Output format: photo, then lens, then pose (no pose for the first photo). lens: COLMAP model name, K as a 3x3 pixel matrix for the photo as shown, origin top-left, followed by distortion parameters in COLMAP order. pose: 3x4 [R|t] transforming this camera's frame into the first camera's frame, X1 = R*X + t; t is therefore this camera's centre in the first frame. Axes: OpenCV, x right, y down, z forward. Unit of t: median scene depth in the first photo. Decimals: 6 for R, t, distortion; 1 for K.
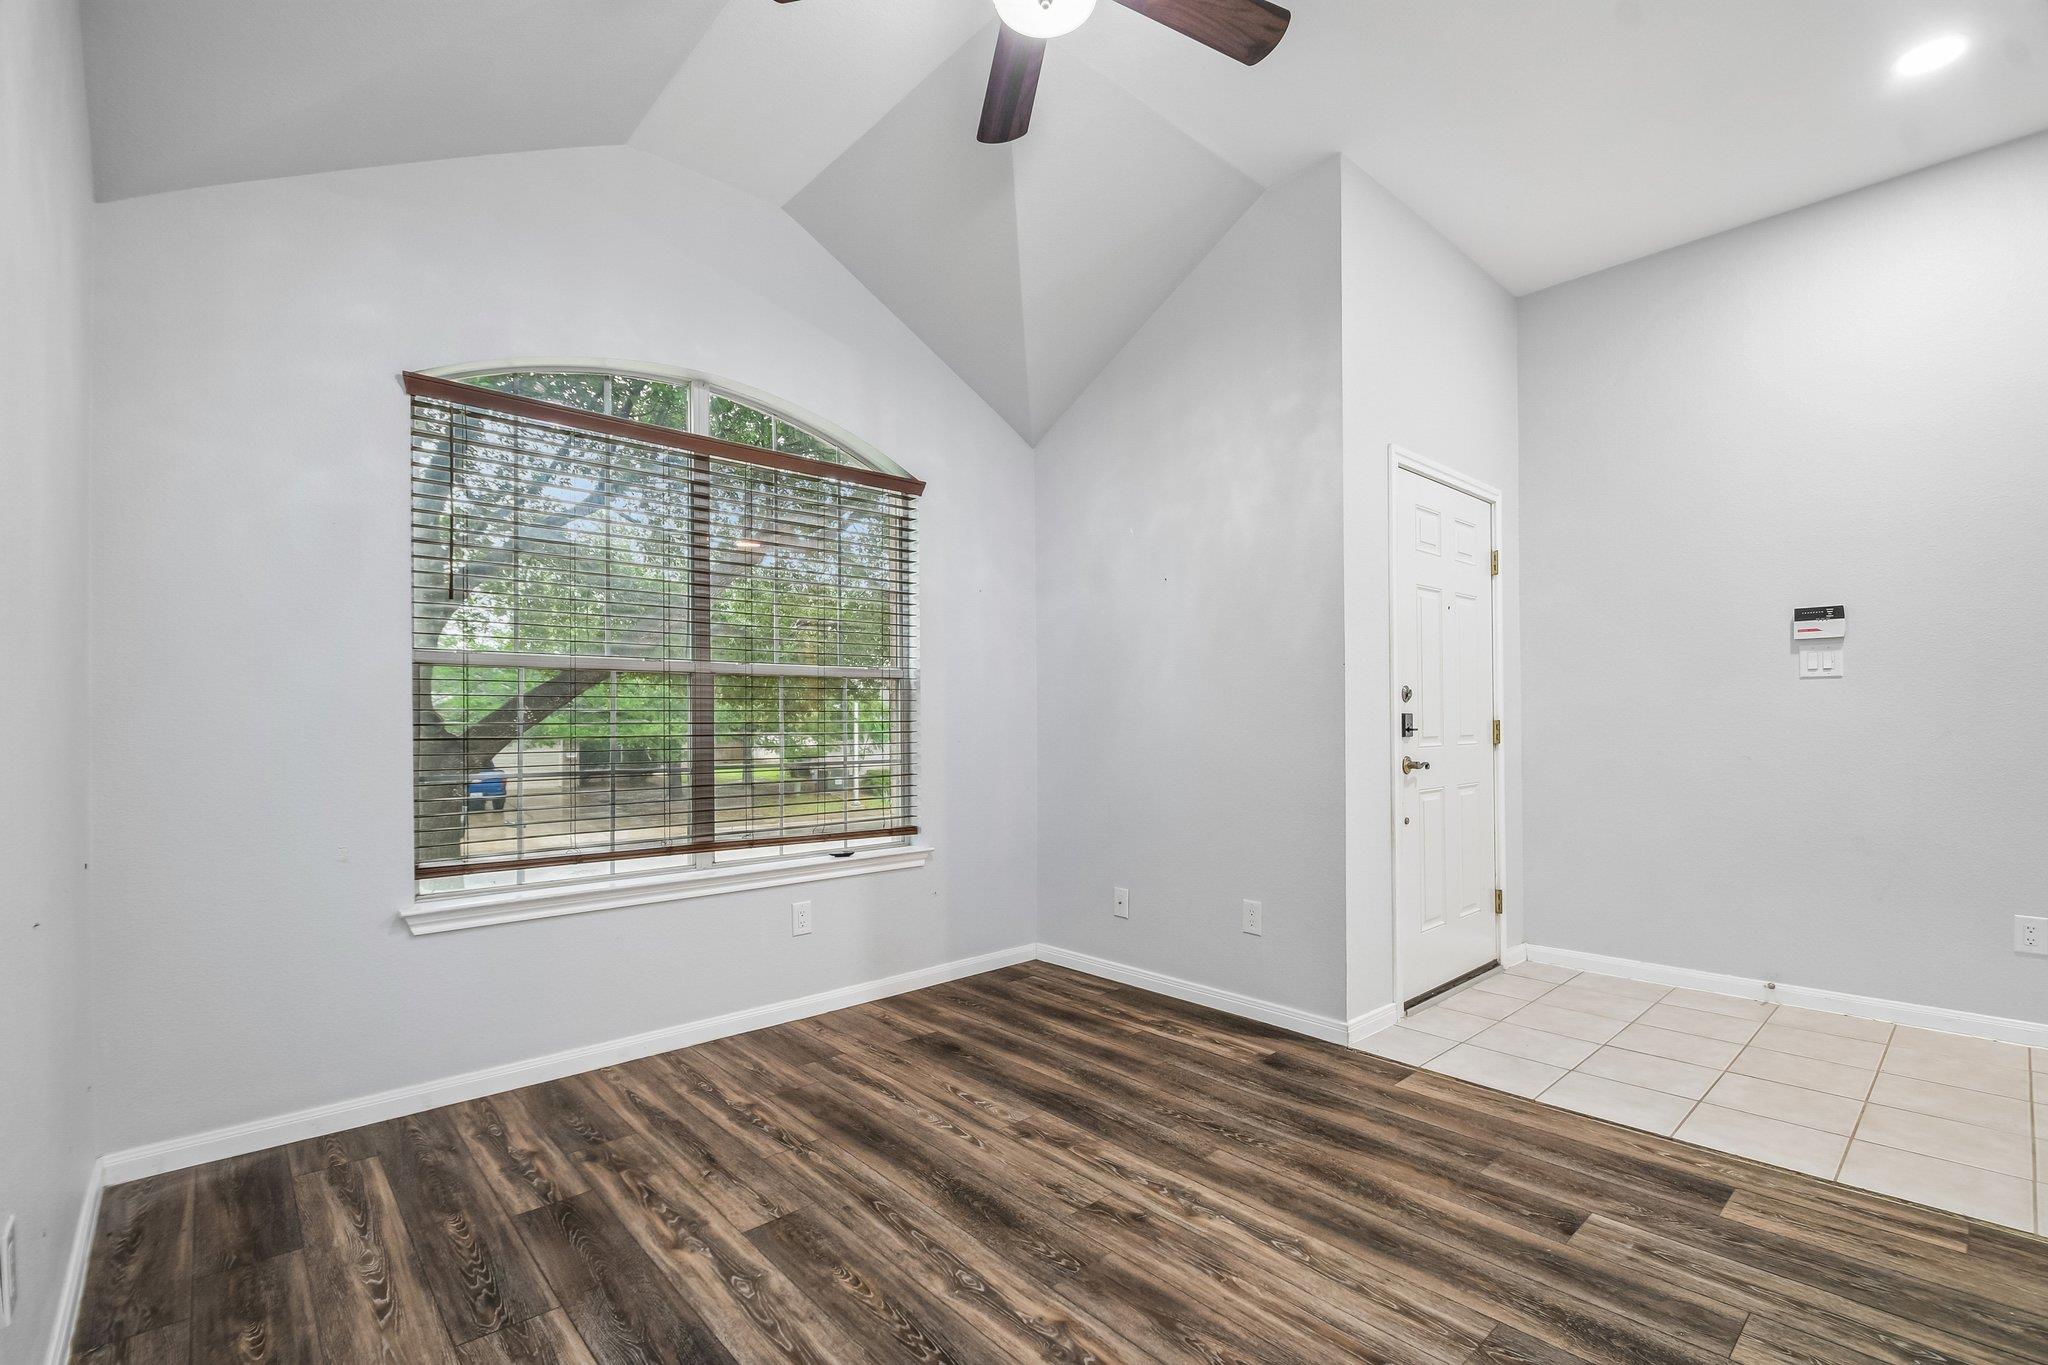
lens RADIAL K [[901.1, 0, 1015.9], [0, 901.1, 717.3], [0, 0, 1]] dist [0.010376, -0.013565]
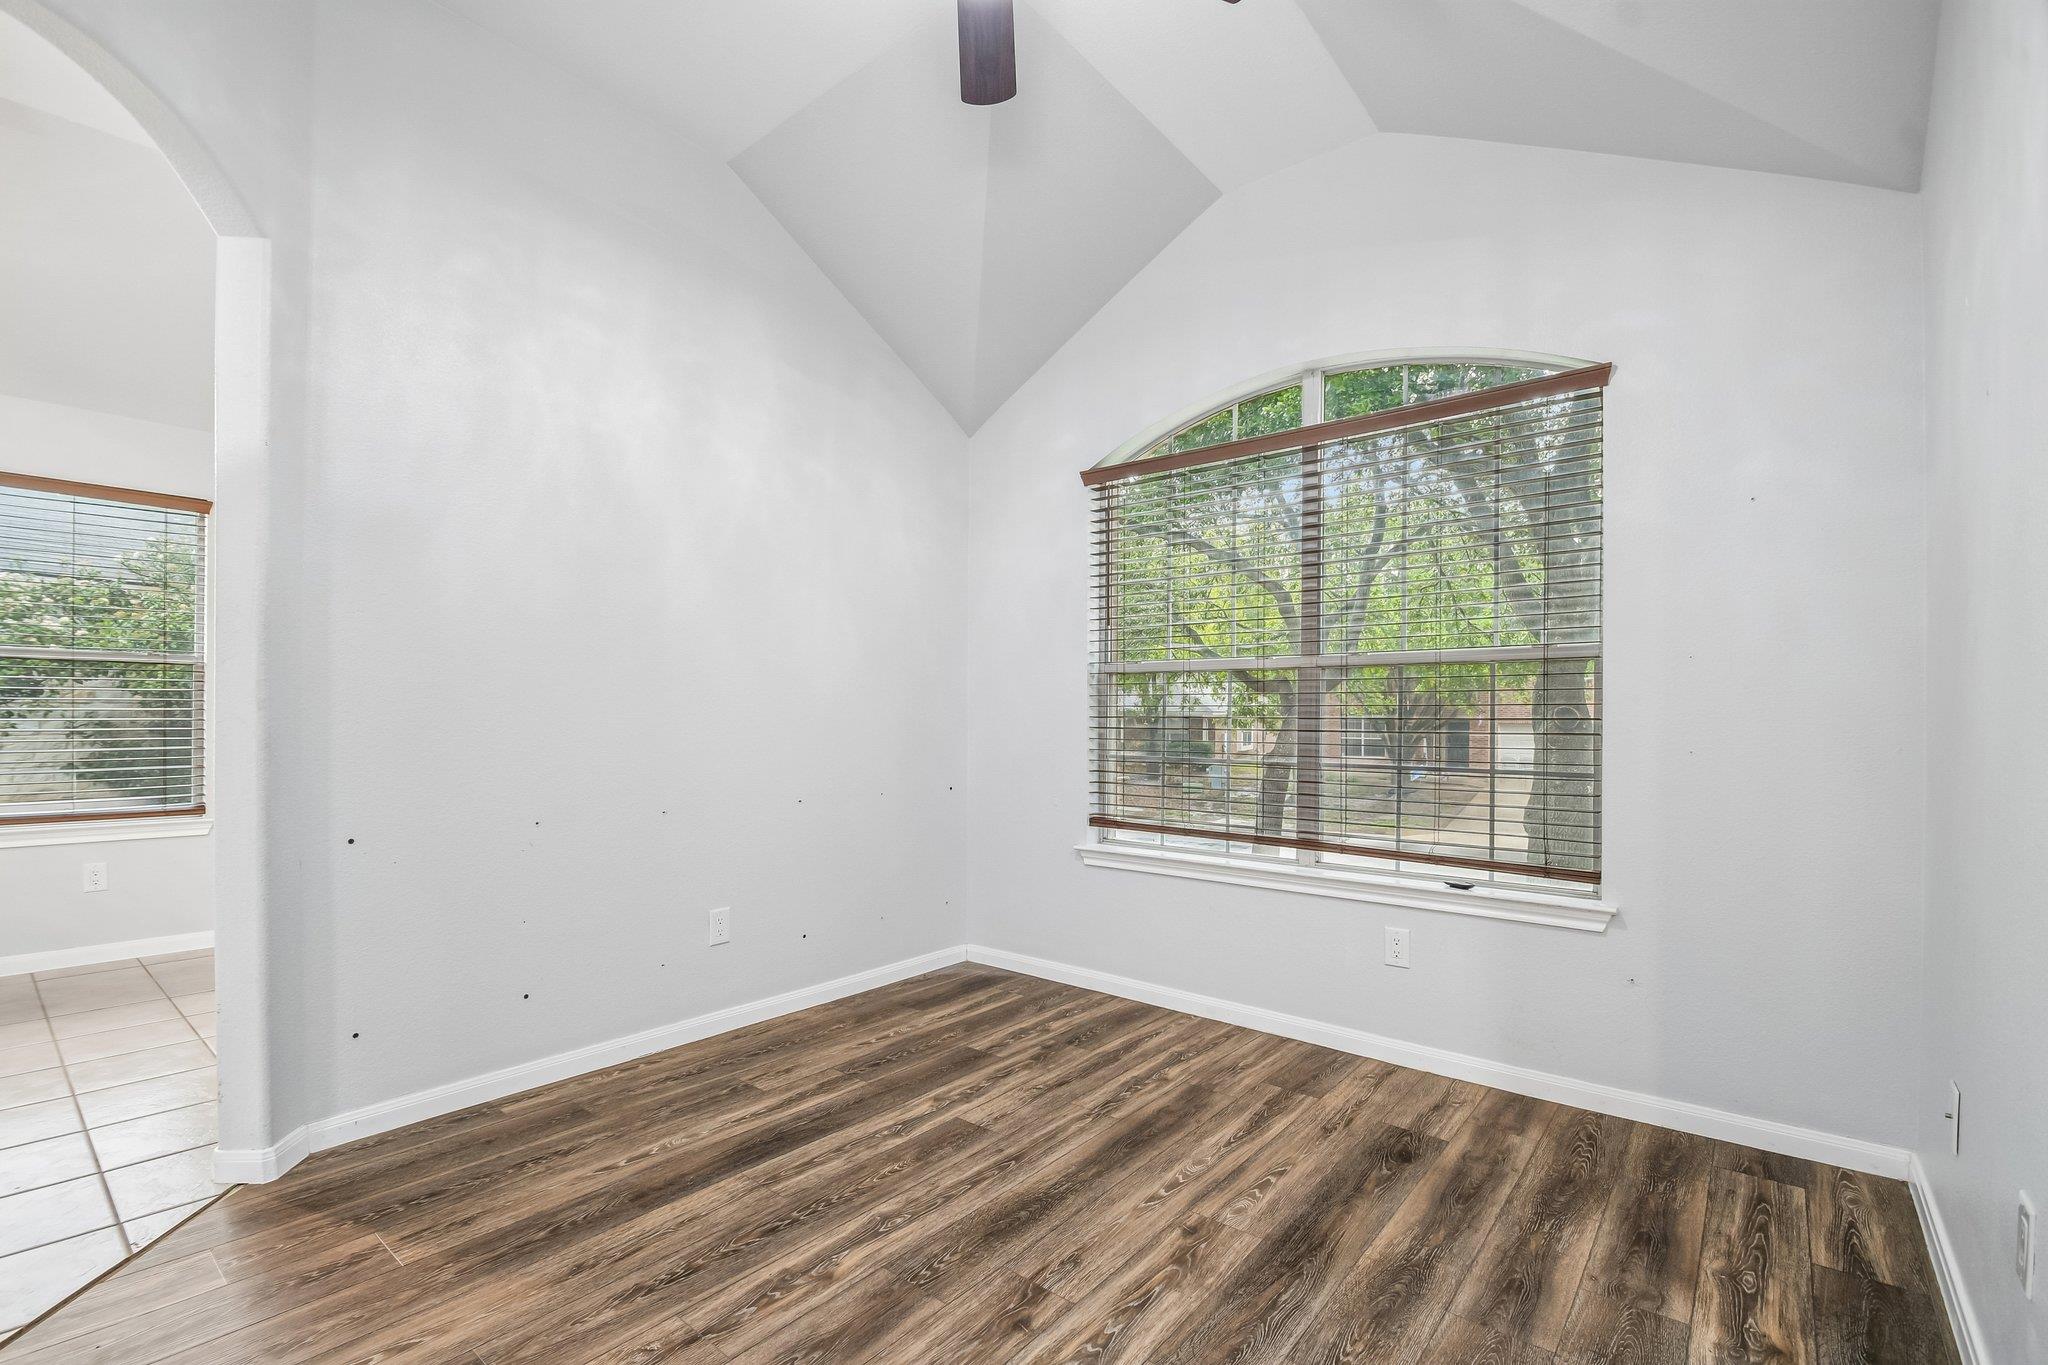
lens RADIAL K [[901.1, 0, 1015.9], [0, 901.1, 717.3], [0, 0, 1]] dist [0.010376, -0.013565]
pose [[0.144071, 0.005602, -0.989552, 0.721249], [-0.001905, 0.999984, 0.005384, 0.001302], [0.989566, 0.001109, 0.144079, 0.674403]]
